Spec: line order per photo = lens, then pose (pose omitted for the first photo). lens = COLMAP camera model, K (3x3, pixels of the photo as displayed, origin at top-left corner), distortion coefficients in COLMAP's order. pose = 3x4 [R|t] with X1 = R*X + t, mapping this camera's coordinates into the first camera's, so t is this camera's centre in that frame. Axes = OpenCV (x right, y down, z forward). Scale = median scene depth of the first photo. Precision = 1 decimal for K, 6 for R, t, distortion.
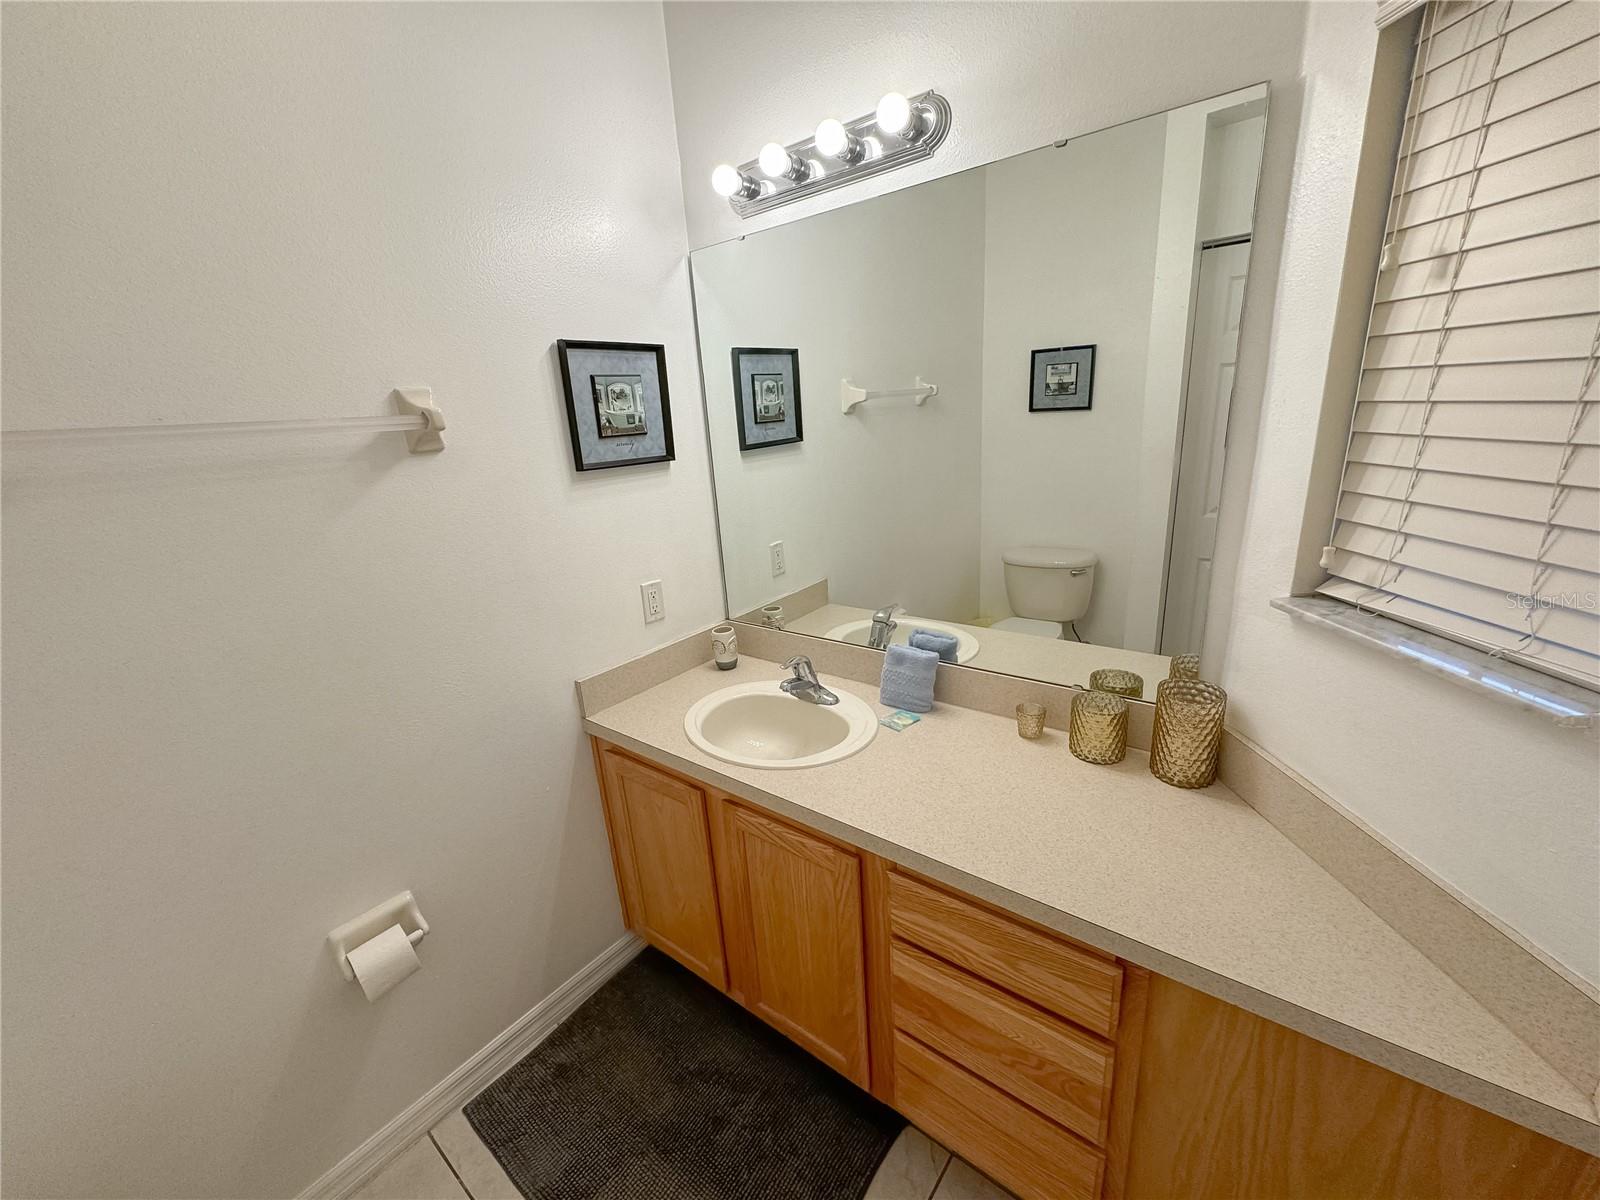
lens RADIAL K [[641.8, 0, 790.8], [0, 641.8, 602.6], [0, 0, 1]] dist [-0.004692, 0.000776]
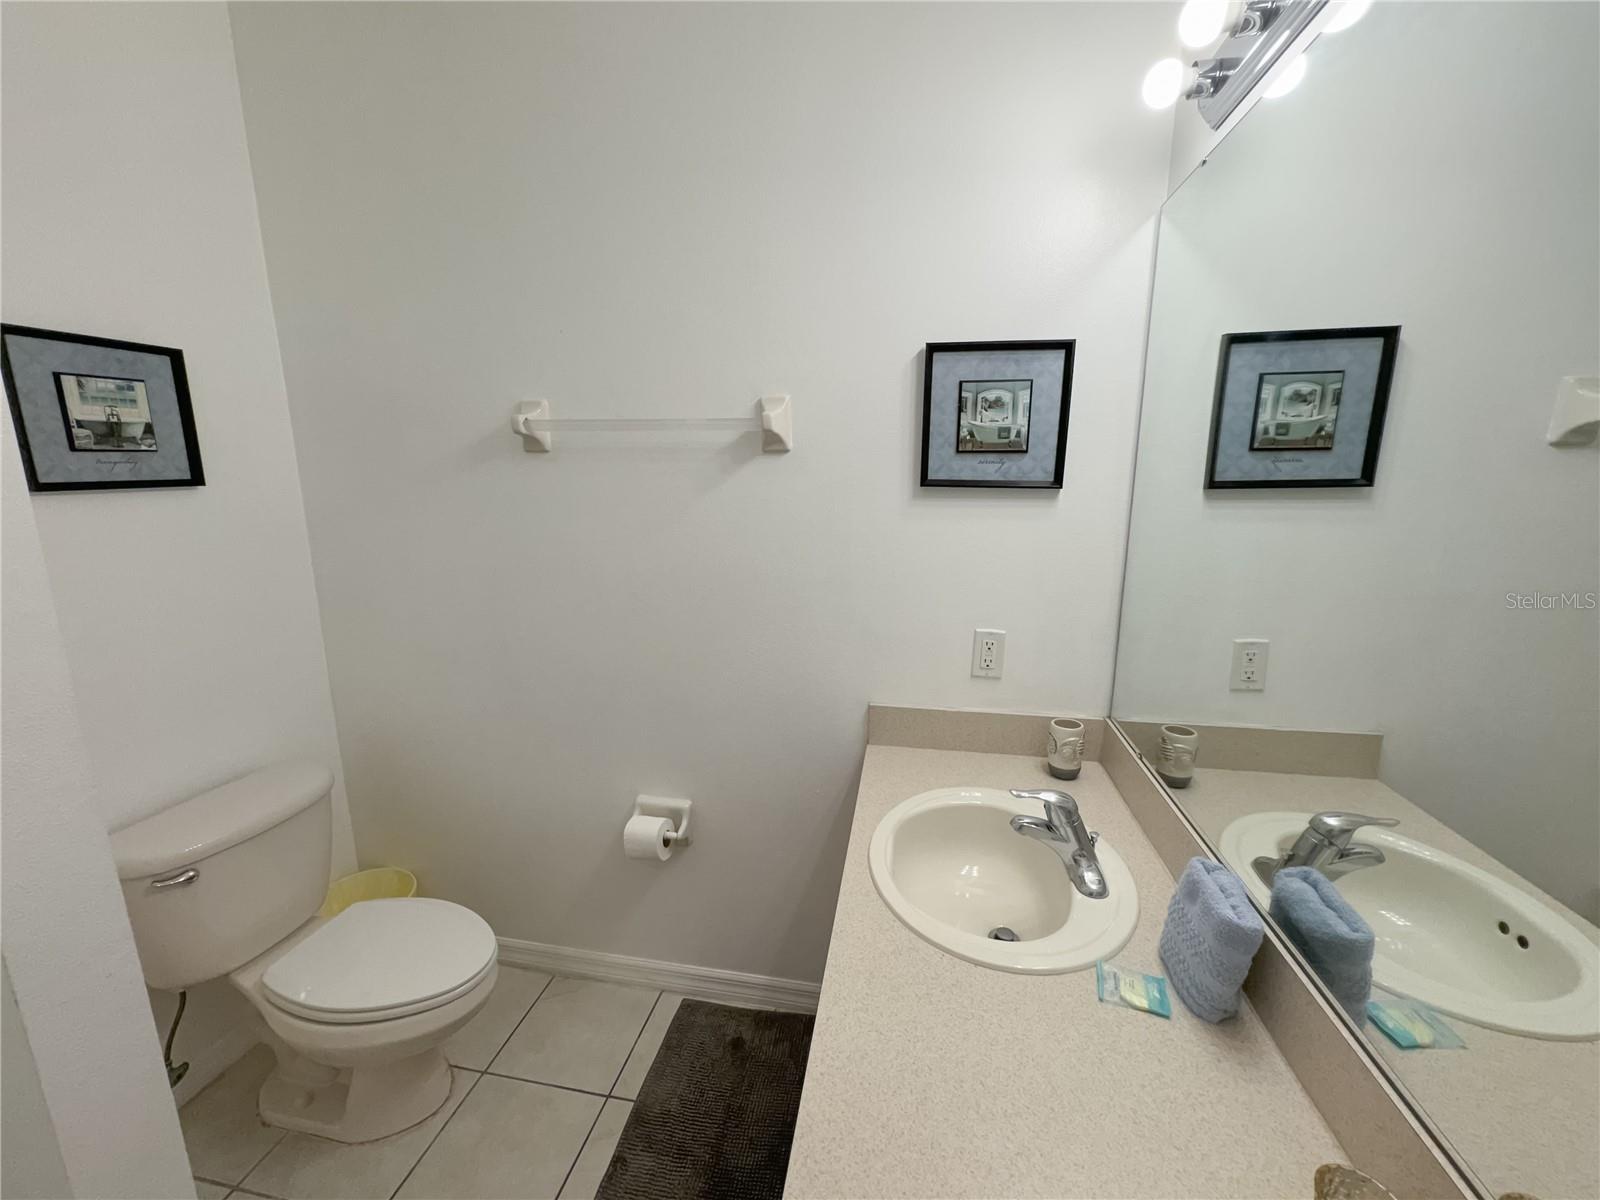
lens RADIAL K [[641.8, 0, 797.0], [0, 641.8, 599.8], [0, 0, 1]] dist [-0.004692, 0.000776]
pose [[0.467382, 0.242967, -0.850013, 0.382076], [-0.282924, 0.952033, 0.116561, -0.101836], [0.837561, 0.186011, 0.513704, 0.391967]]
